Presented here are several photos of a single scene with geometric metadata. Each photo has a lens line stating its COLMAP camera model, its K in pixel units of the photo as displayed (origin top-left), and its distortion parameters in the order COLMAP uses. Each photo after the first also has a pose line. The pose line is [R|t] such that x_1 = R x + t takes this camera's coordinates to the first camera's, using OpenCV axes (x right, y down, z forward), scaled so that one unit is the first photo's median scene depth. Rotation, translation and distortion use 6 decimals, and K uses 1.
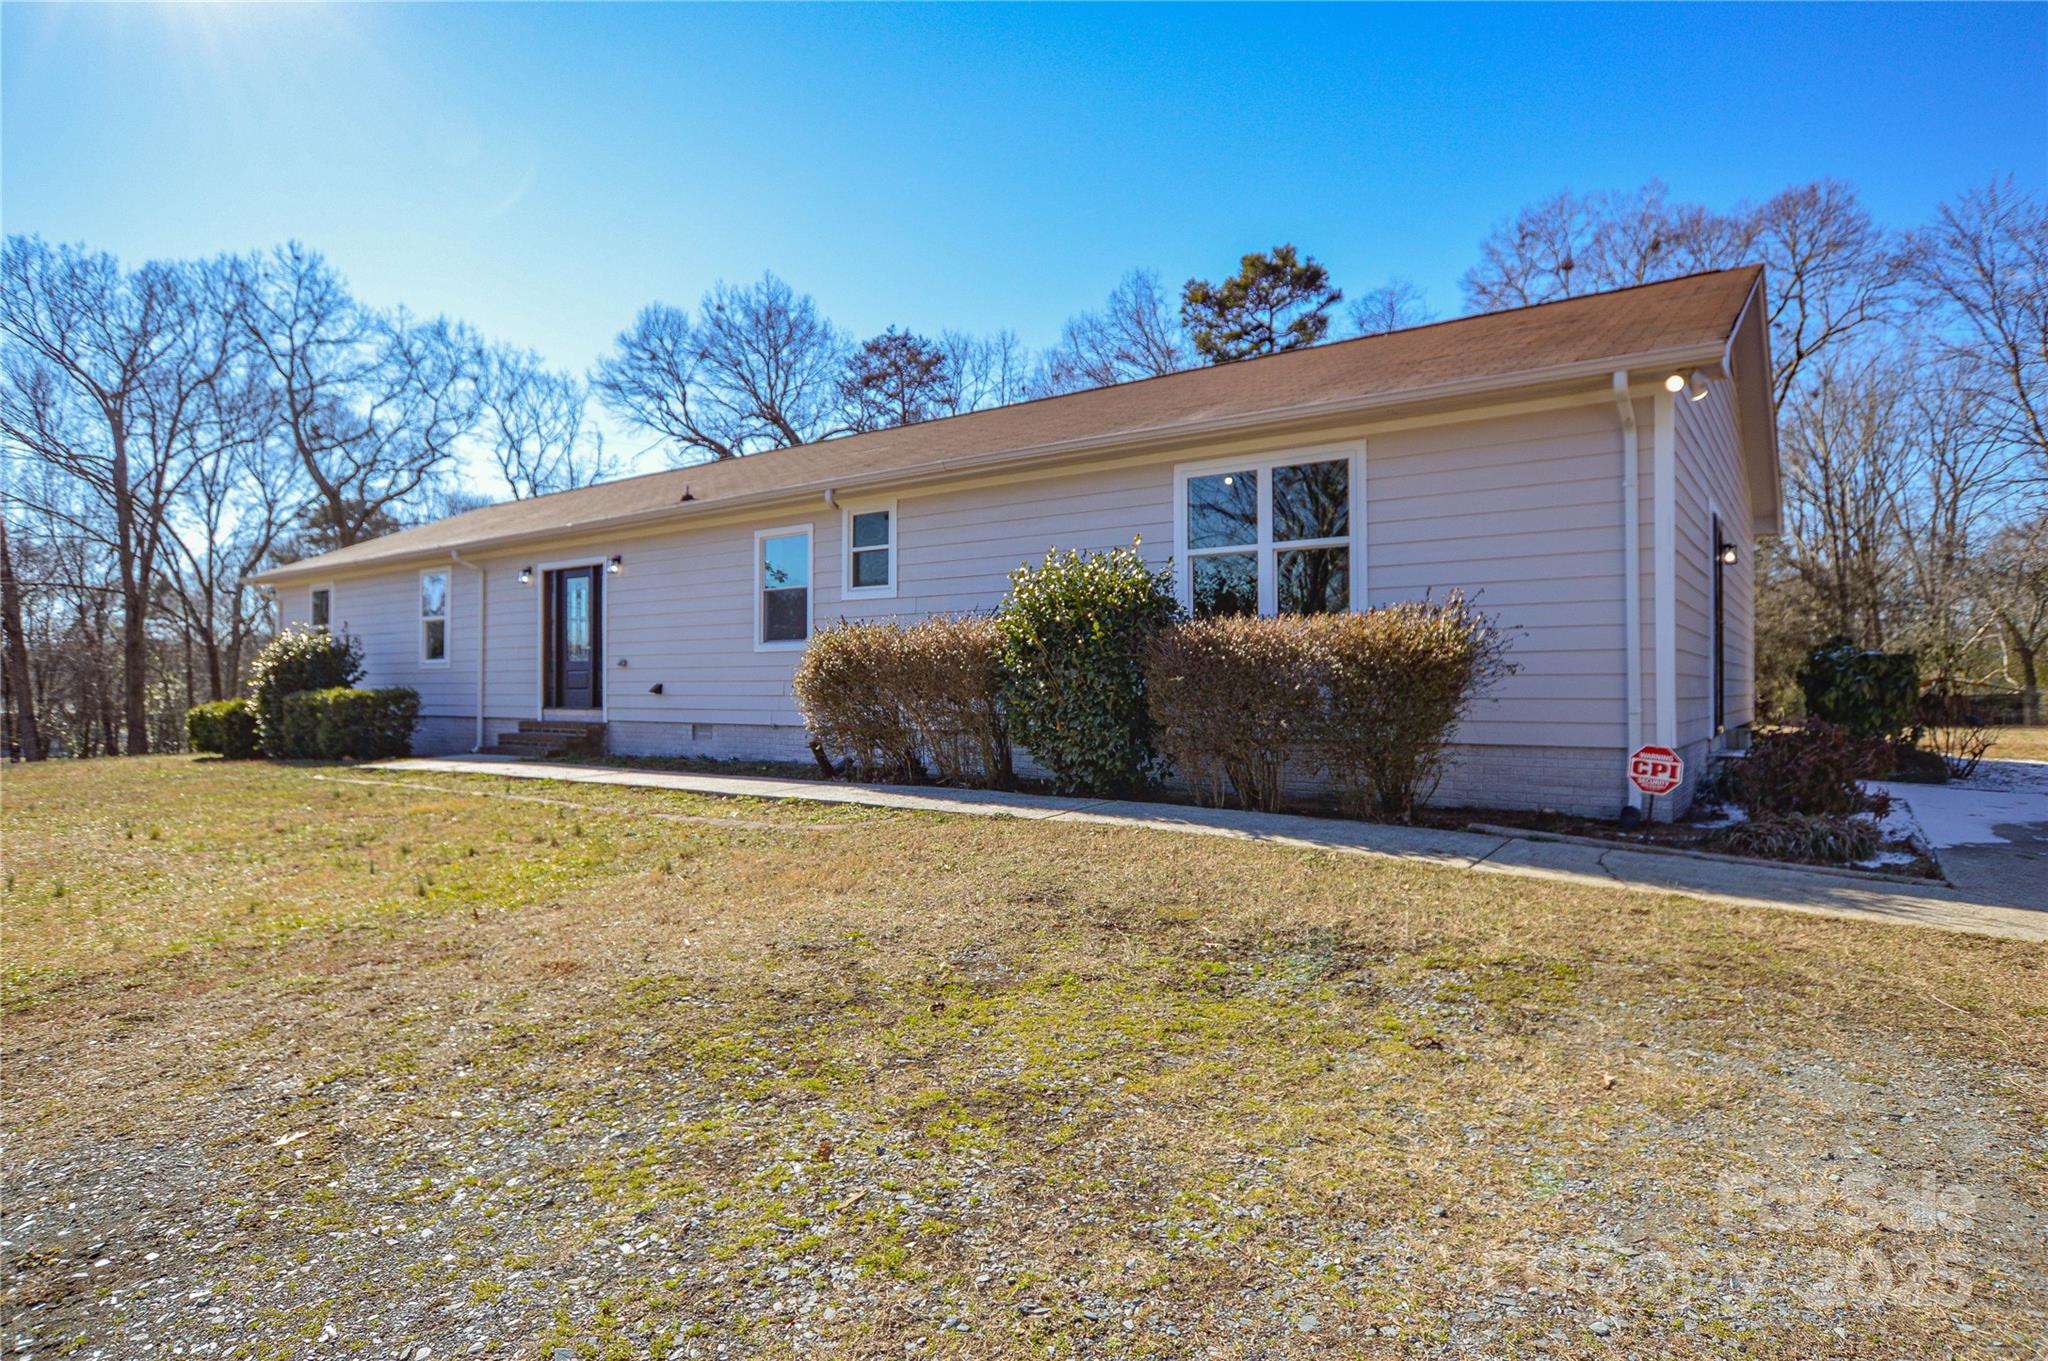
lens RADIAL K [[1064.0, 0, 1016.8], [0, 1064.0, 692.2], [0, 0, 1]] dist [-0.034315, -0.000163]
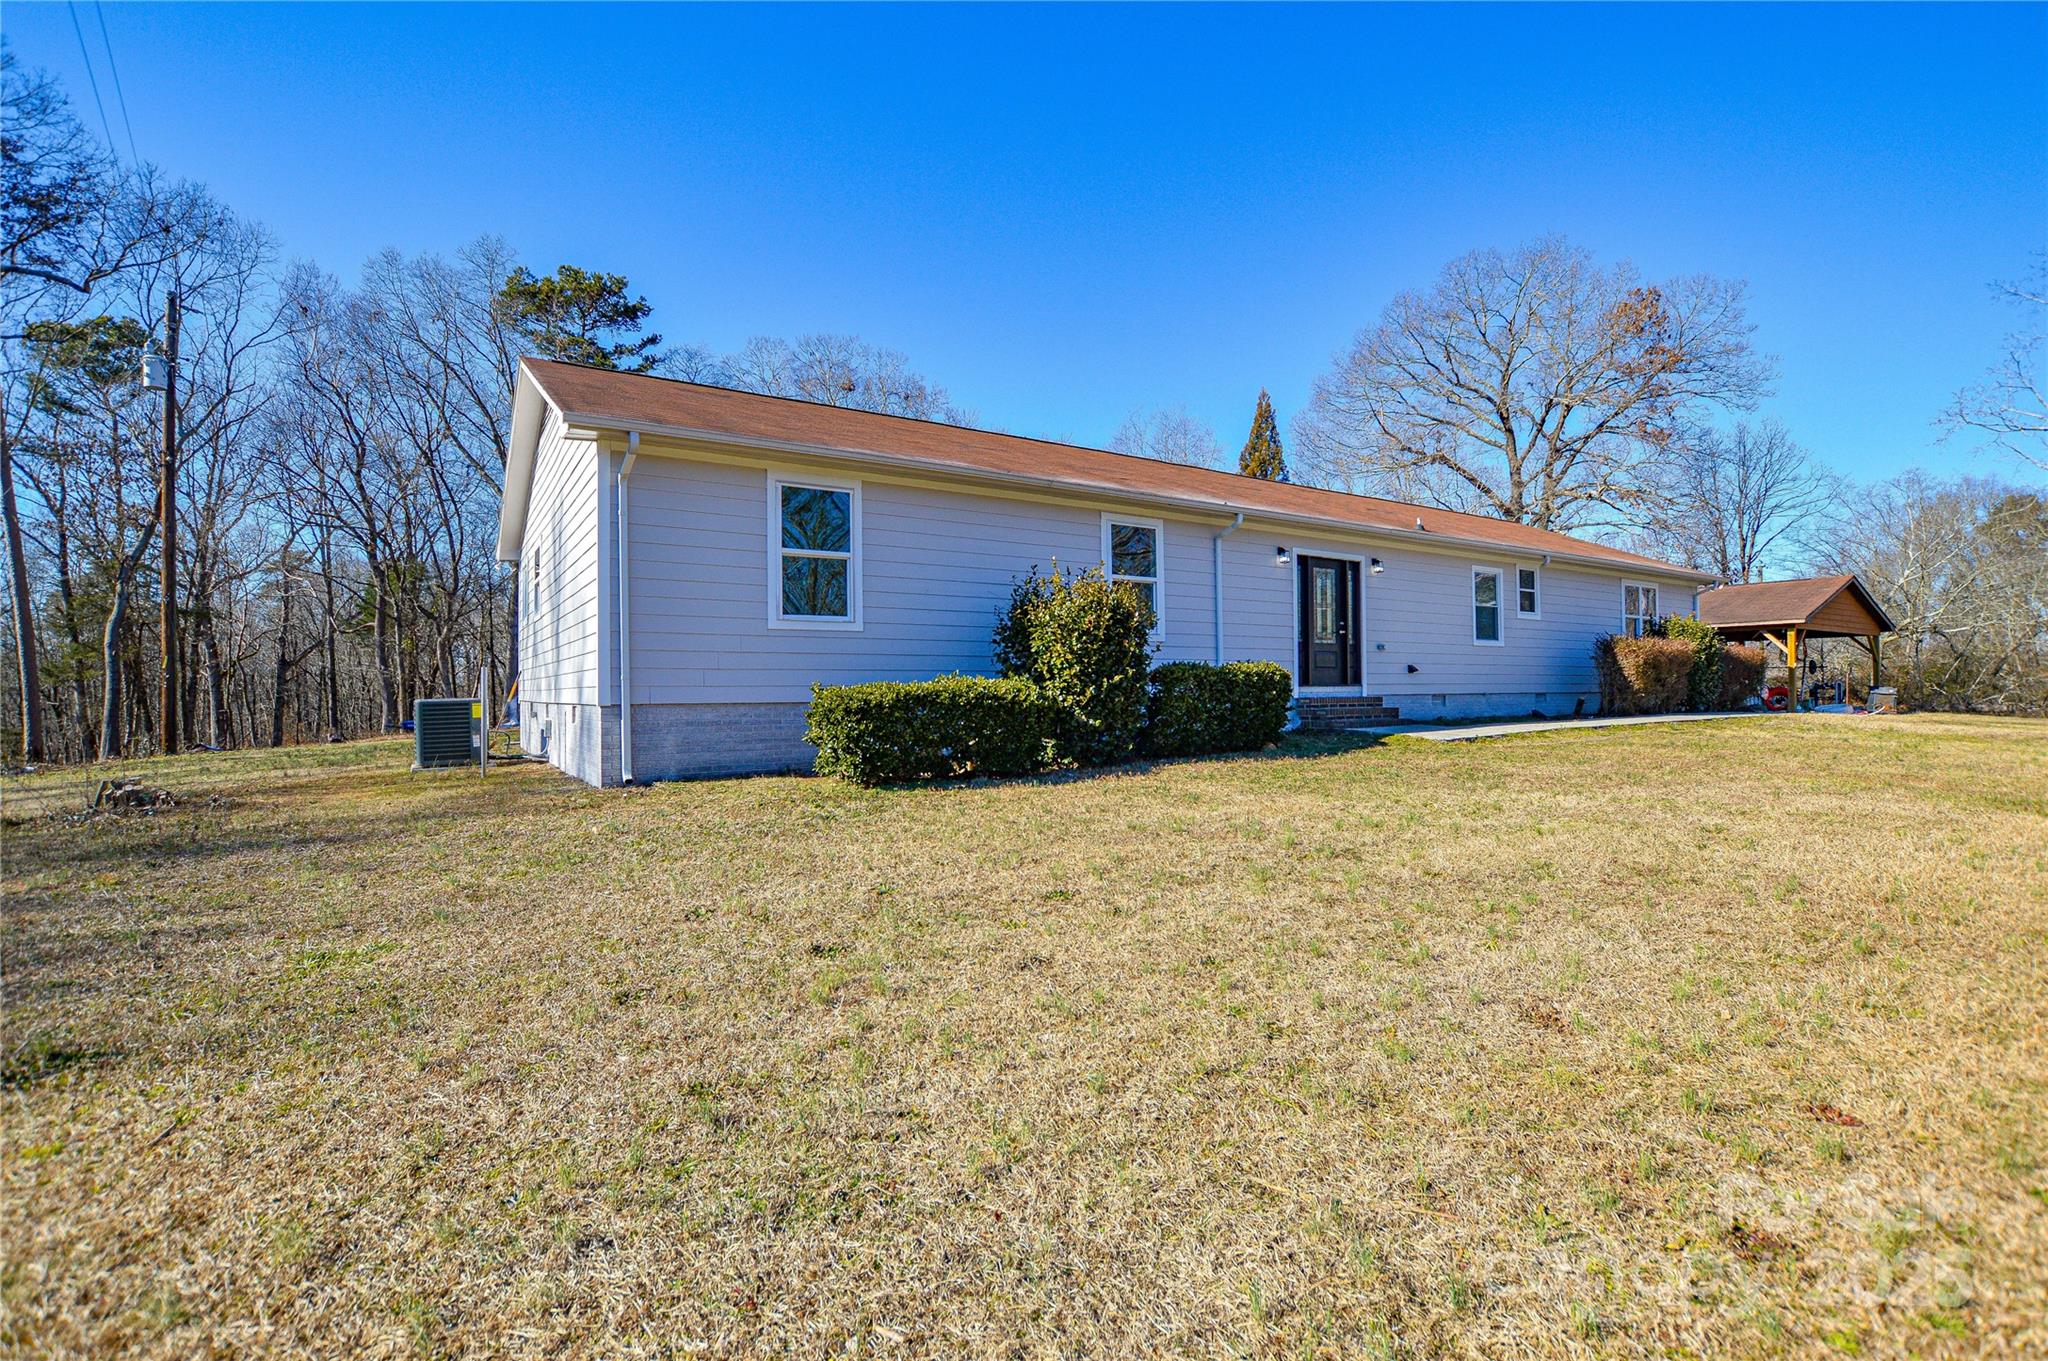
lens RADIAL K [[827.7, 0, 1019.2], [0, 827.7, 676.9], [0, 0, 1]] dist [-0.023714, 0.000022]
pose [[0.437582, -0.001835, 0.899177, -1.286203], [-0.005273, 0.999975, 0.004607, 0.004045], [-0.899163, -0.006757, 0.437561, 0.867827]]
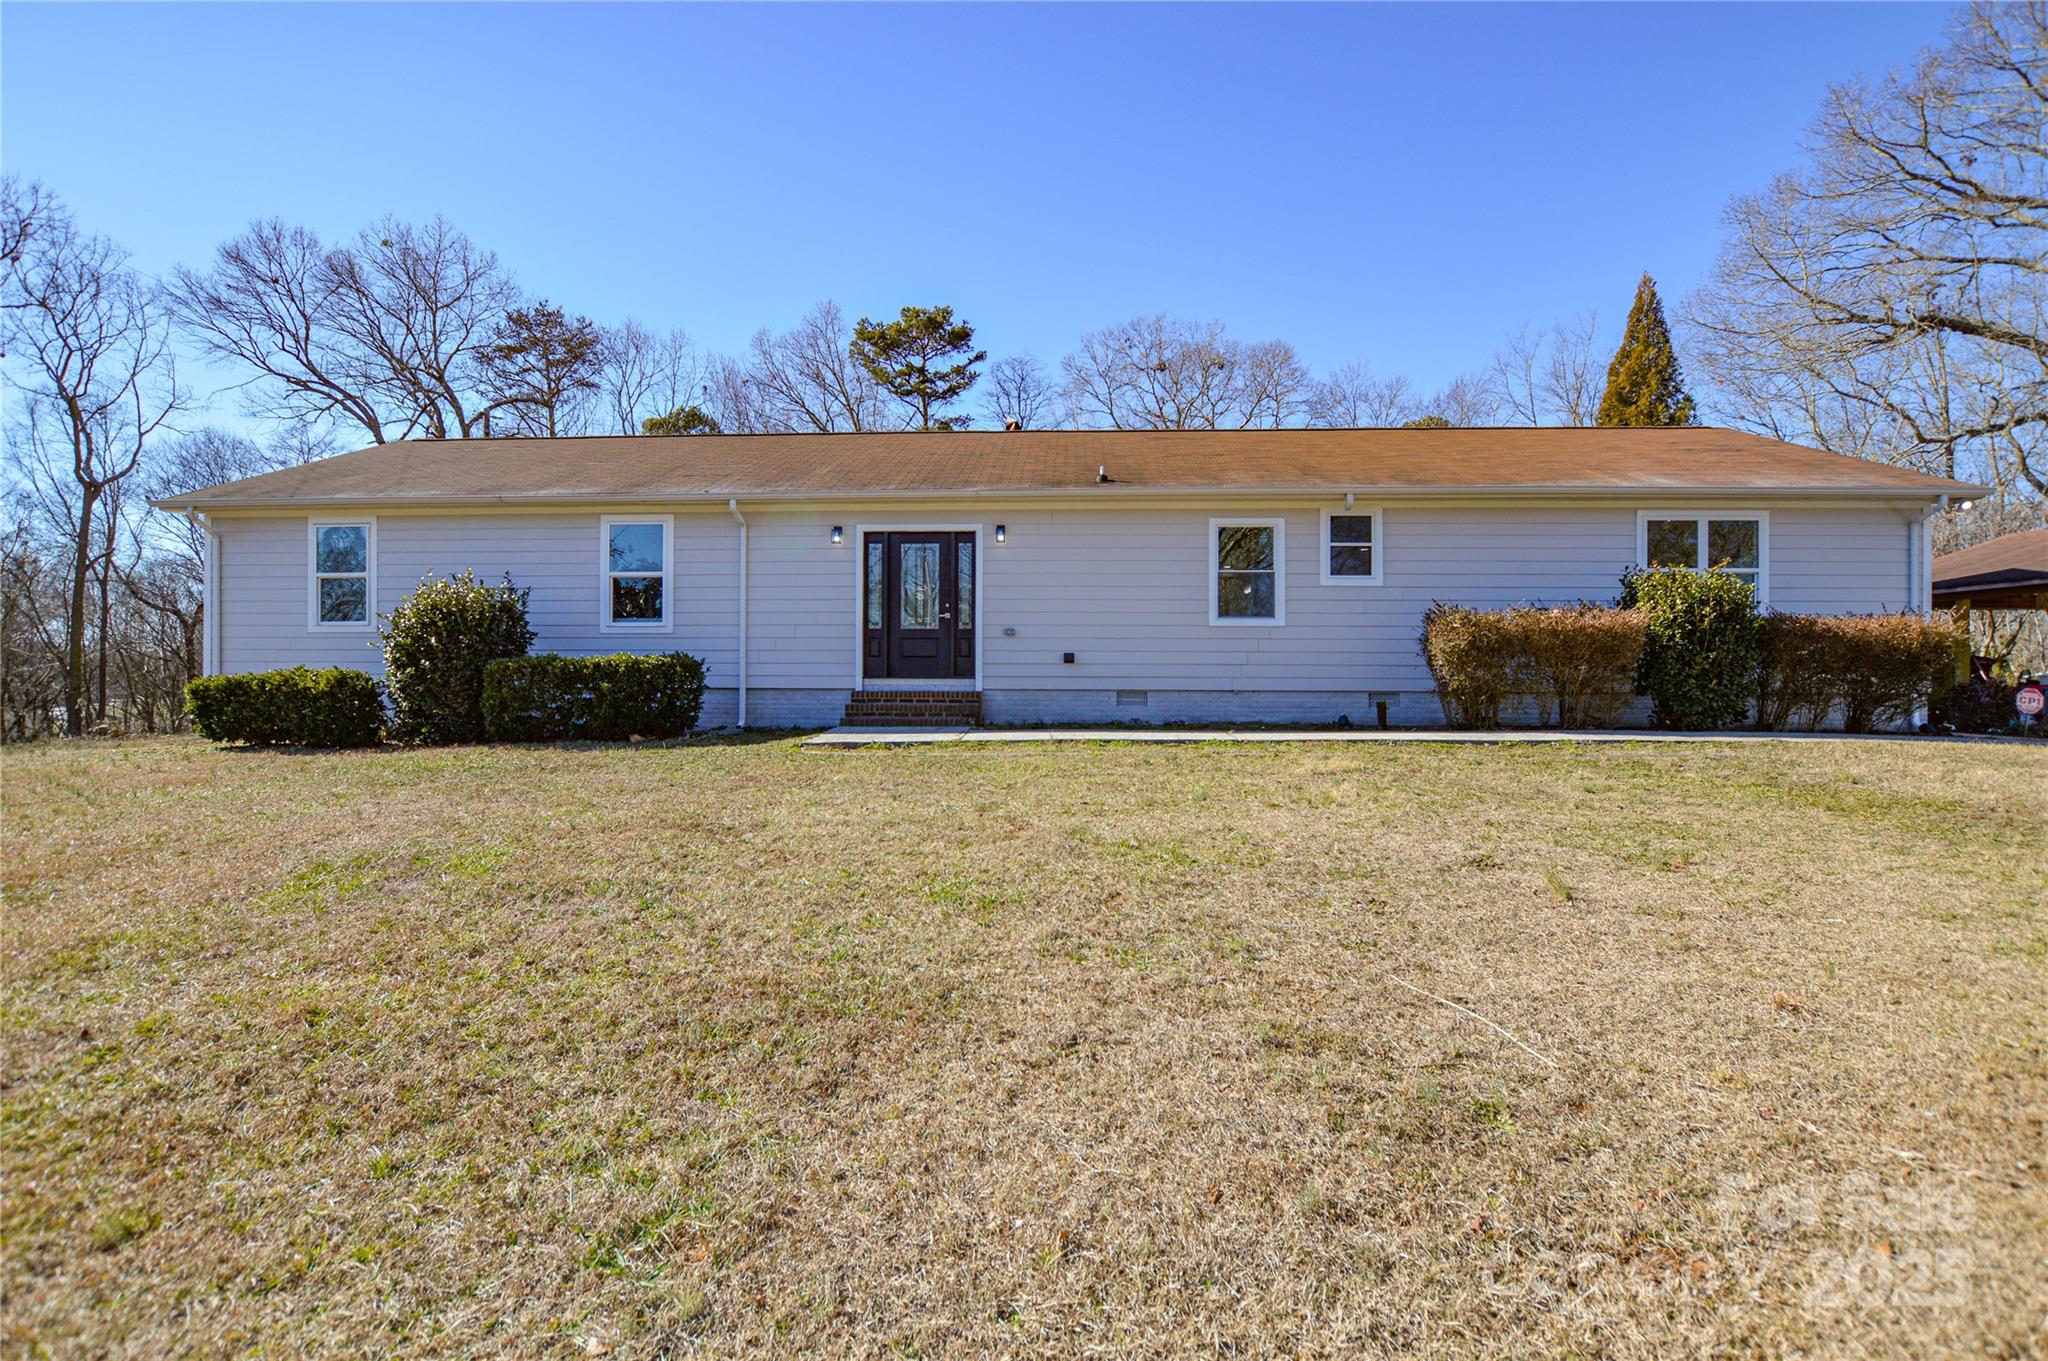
lens RADIAL K [[912.3, 0, 1032.0], [0, 912.3, 685.0], [0, 0, 1]] dist [-0.013606, 0.002102]
pose [[0.844338, -0.001107, 0.535809, -0.748409], [-0.001490, 0.999989, 0.004414, 0.017368], [-0.535808, -0.004526, 0.844327, 0.223555]]
